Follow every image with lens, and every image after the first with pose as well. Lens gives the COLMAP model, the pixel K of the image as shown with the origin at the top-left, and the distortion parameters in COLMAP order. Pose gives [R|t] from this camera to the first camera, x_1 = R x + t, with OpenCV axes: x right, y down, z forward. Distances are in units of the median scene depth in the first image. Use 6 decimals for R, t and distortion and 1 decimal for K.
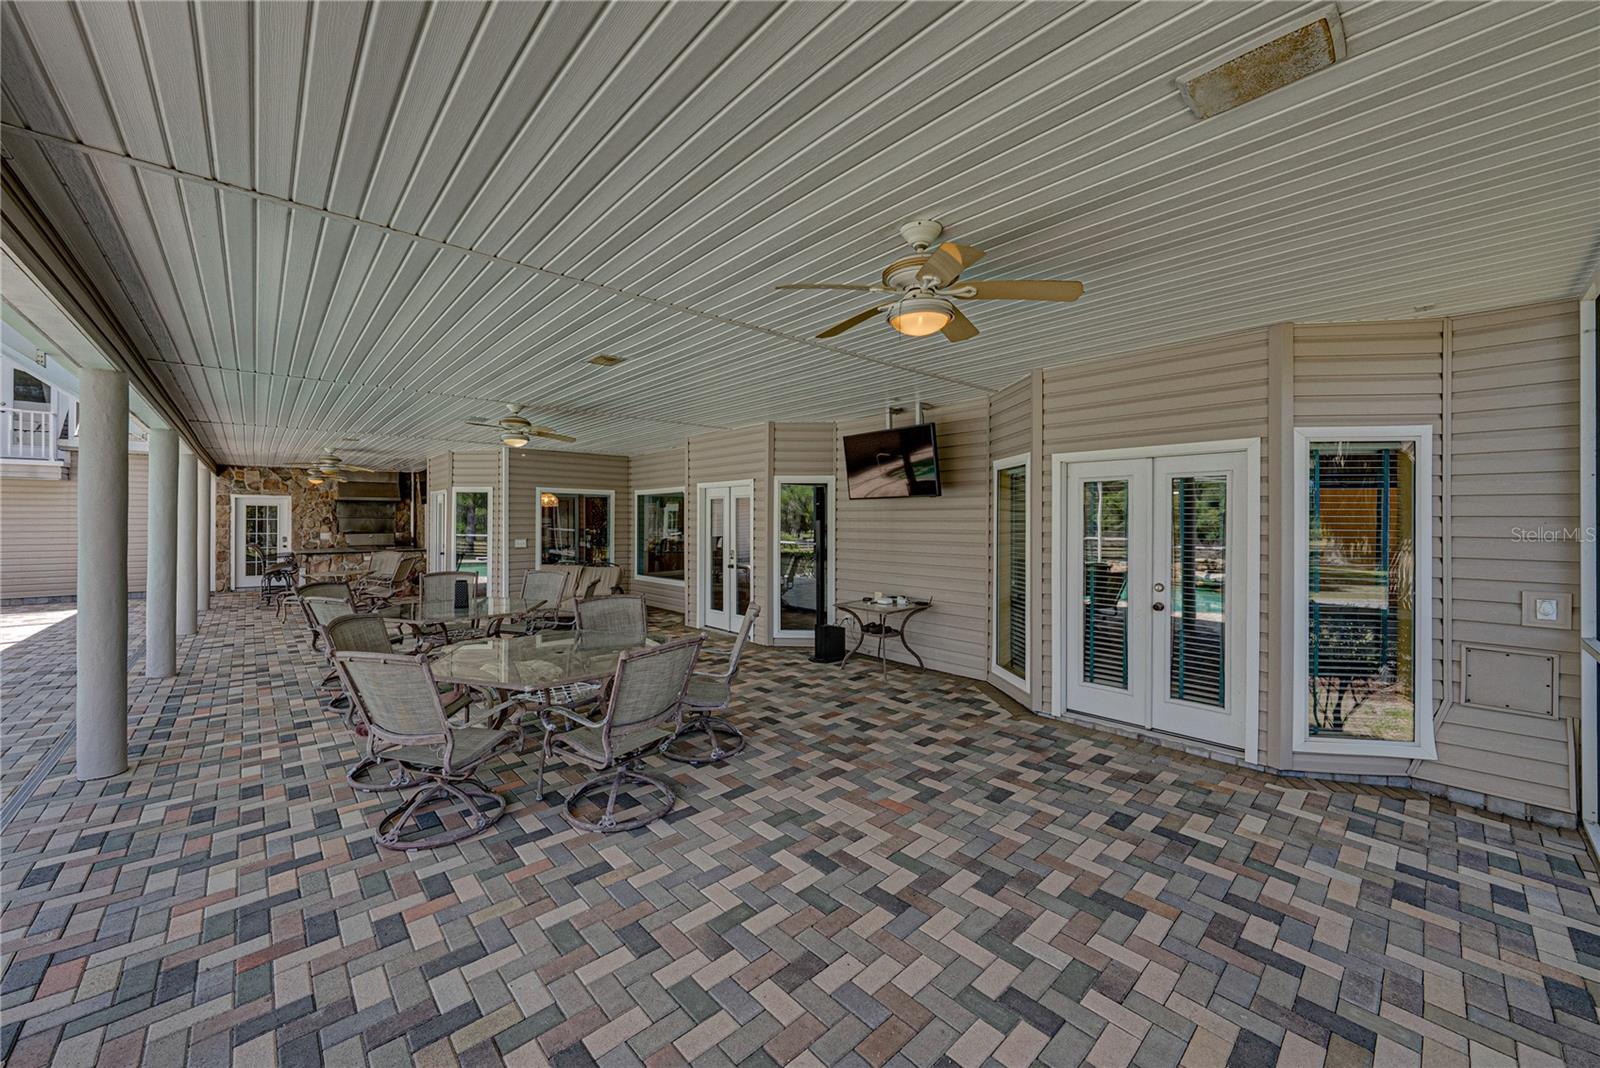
lens RADIAL K [[584.3, 0, 800.4], [0, 584.3, 524.1], [0, 0, 1]] dist [0.000839, -0.000099]
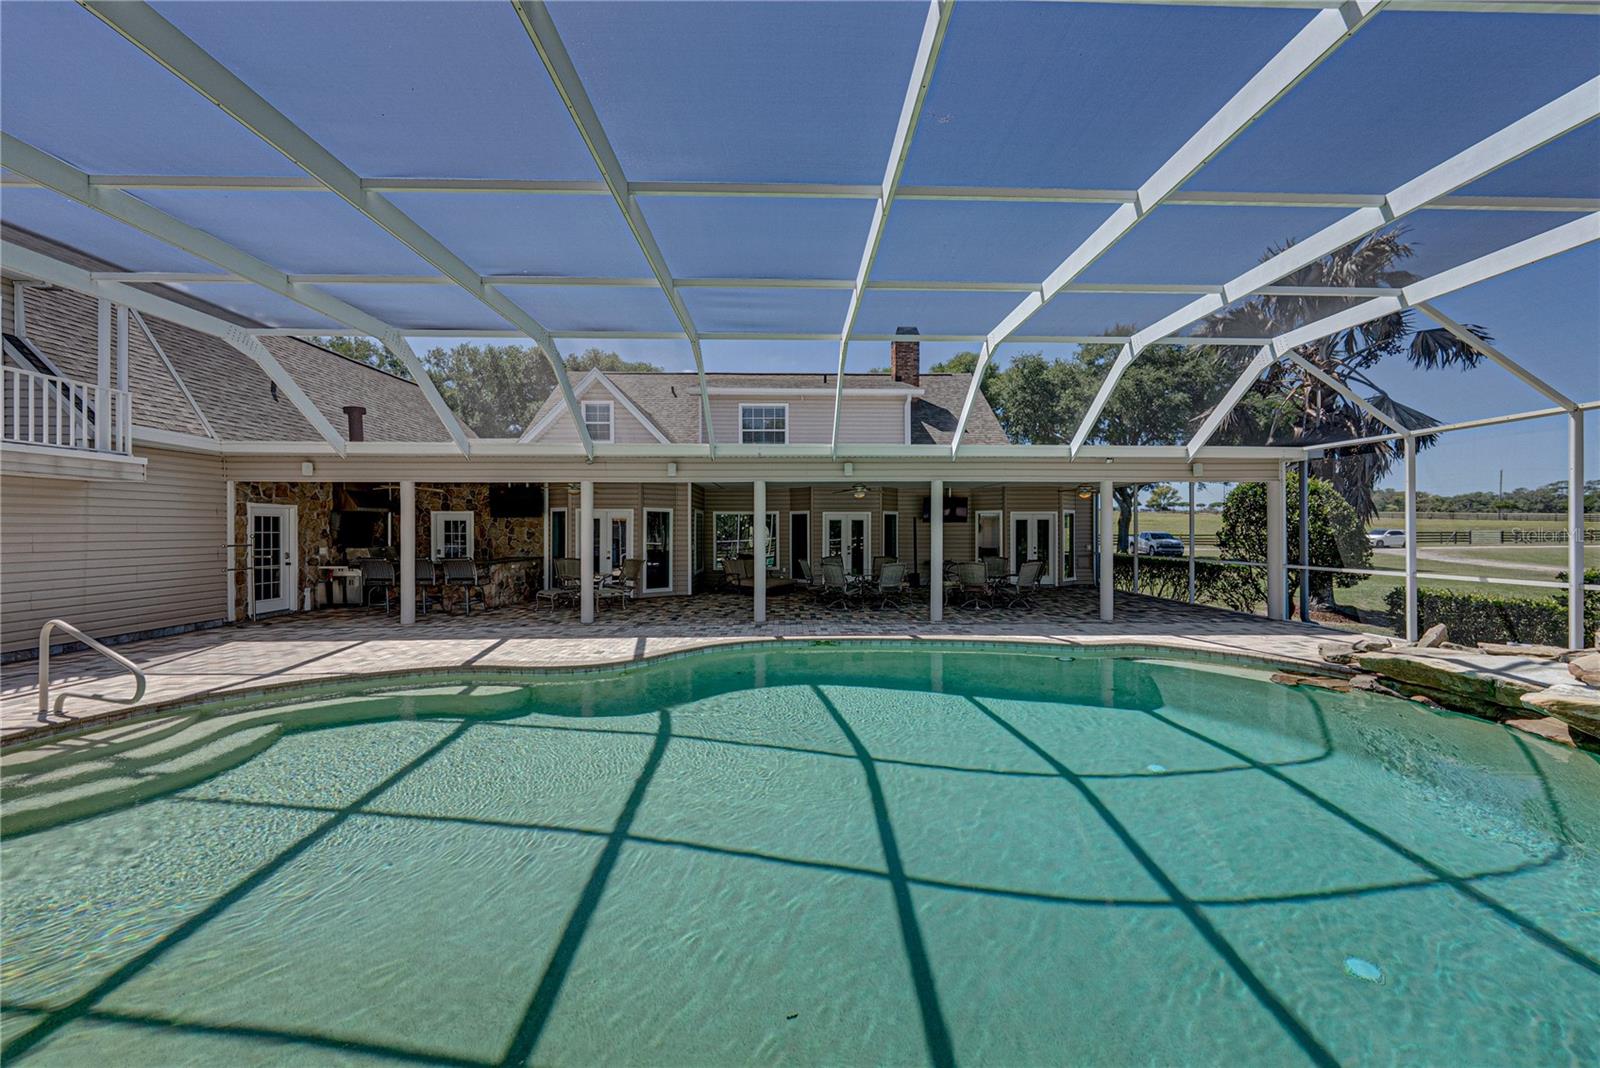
lens RADIAL K [[558.7, 0, 795.0], [0, 558.7, 524.9], [0, 0, 1]] dist [0.004687, -0.000185]
pose [[0.675373, 0.003108, 0.737470, -3.209829], [0.007054, 0.999918, -0.010675, -0.016333], [-0.737442, 0.012411, 0.675296, -0.341057]]
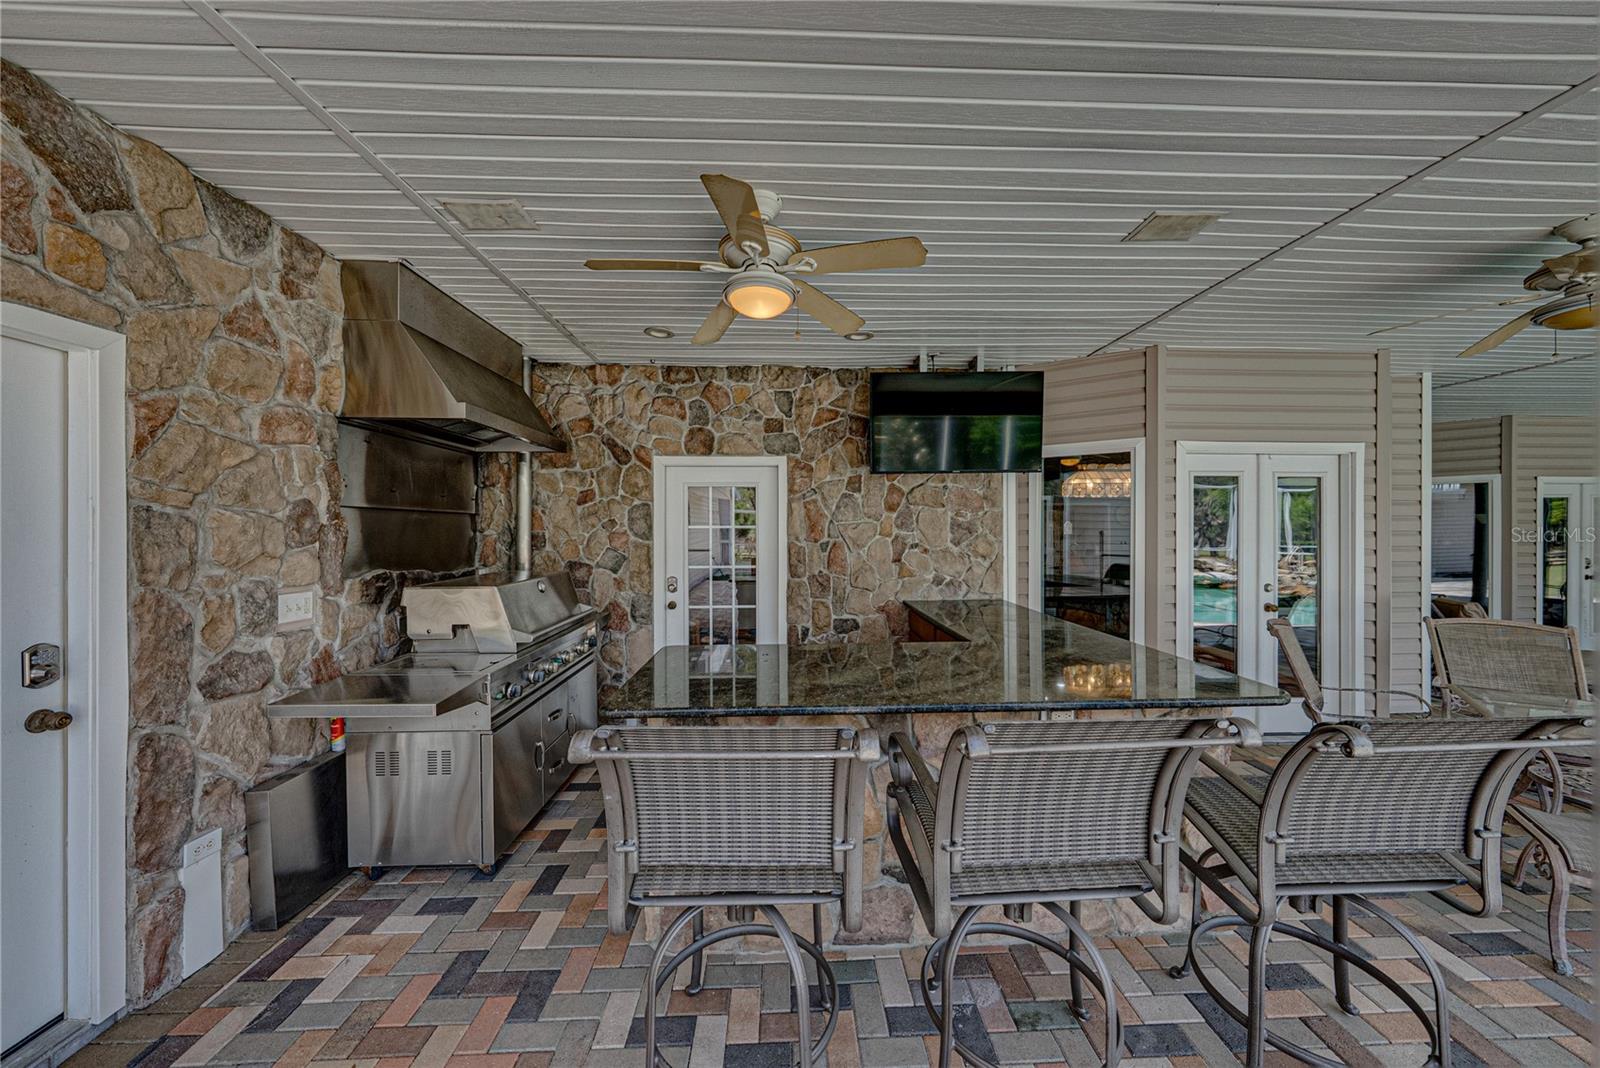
lens RADIAL K [[558.7, 0, 806.2], [0, 558.7, 529.9], [0, 0, 1]] dist [0.004687, -0.000185]
pose [[0.664464, -0.003335, 0.747313, -2.810680], [0.004477, 0.999990, 0.000481, -0.008829], [-0.747307, 0.003026, 0.664472, 2.585294]]
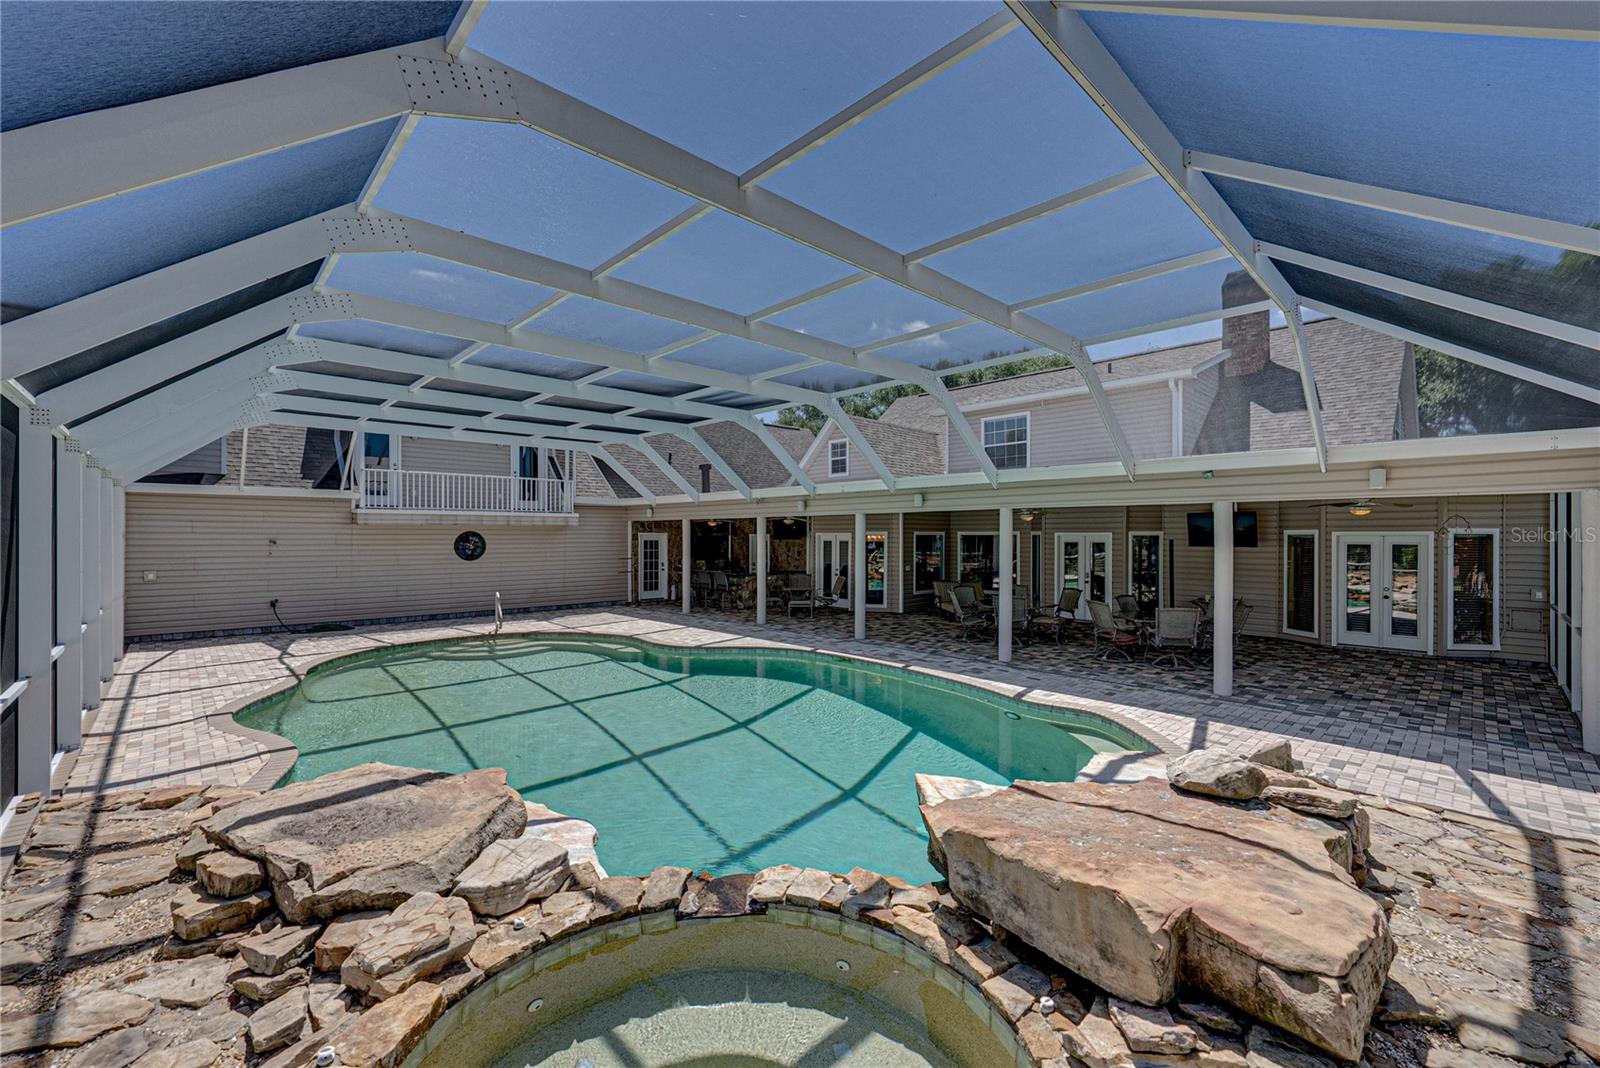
lens RADIAL K [[631.5, 0, 798.8], [0, 631.5, 540.8], [0, 0, 1]] dist [-0.002502, -0.000290]
pose [[0.999999, -0.000892, 0.001370, -1.828285], [0.000893, 0.999999, -0.001082, -0.091779], [-0.001369, 0.001083, 0.999998, -1.611333]]
